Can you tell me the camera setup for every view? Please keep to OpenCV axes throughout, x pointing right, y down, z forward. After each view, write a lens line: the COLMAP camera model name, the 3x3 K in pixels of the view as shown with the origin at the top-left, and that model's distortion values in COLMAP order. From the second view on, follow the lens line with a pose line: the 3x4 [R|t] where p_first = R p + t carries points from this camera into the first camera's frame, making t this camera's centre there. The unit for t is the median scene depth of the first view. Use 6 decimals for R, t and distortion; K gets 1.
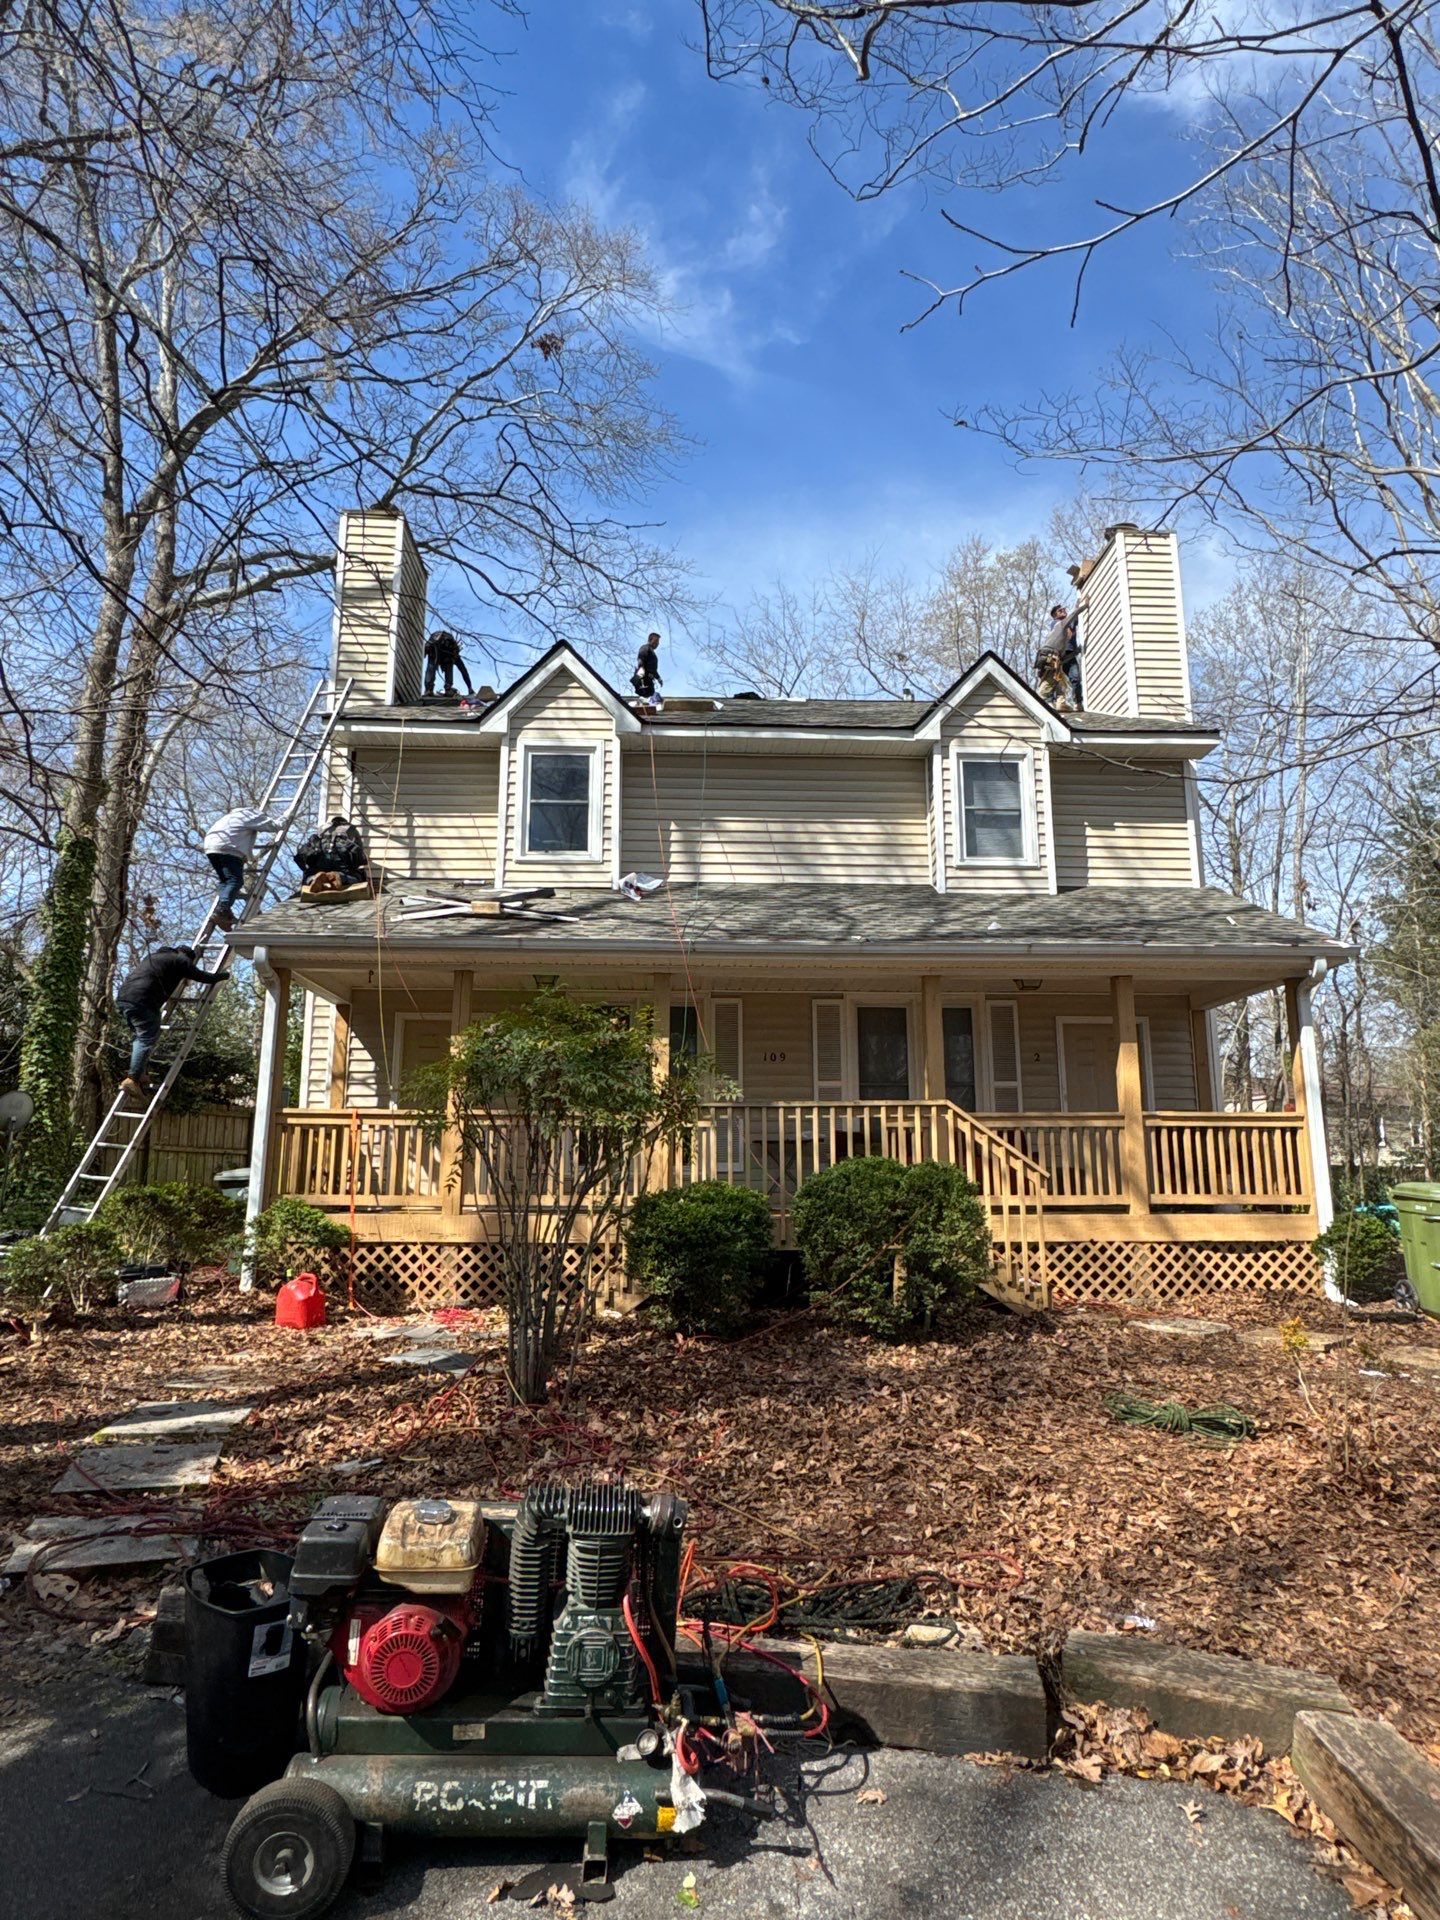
lens RADIAL K [[1132.6, 0, 726.5], [0, 1132.6, 960.6], [0, 0, 1]] dist [-0.010860, 0.005483]
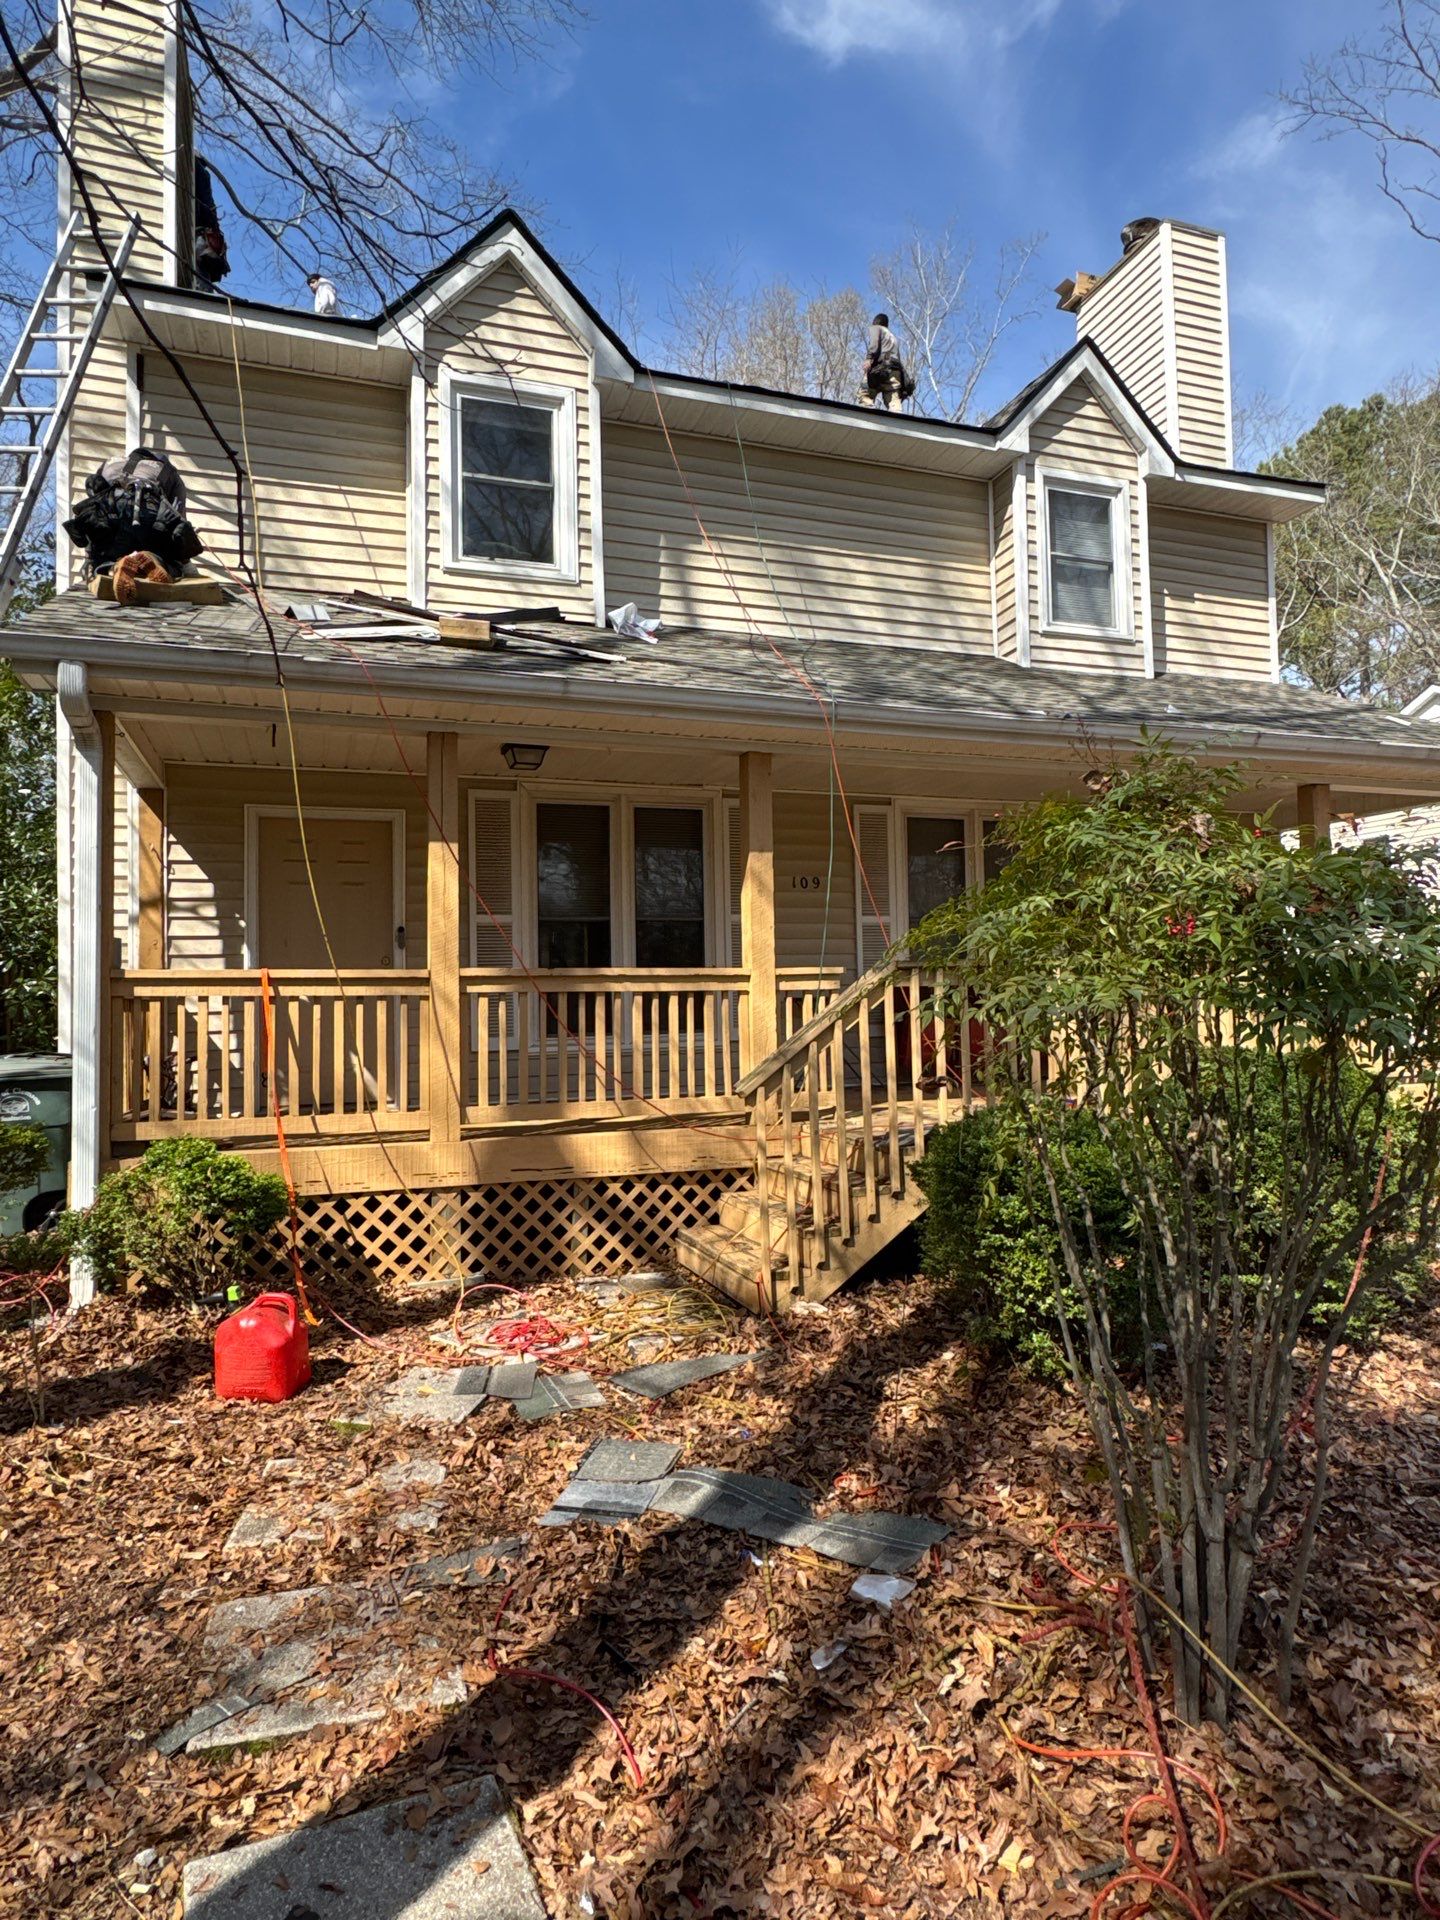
lens RADIAL K [[1132.6, 0, 726.5], [0, 1132.6, 960.6], [0, 0, 1]] dist [-0.010860, 0.005483]
pose [[0.956510, -0.007997, 0.291591, -0.219049], [-0.039477, 0.986879, 0.156564, 0.022715], [-0.289017, -0.161266, 0.943643, 0.319218]]
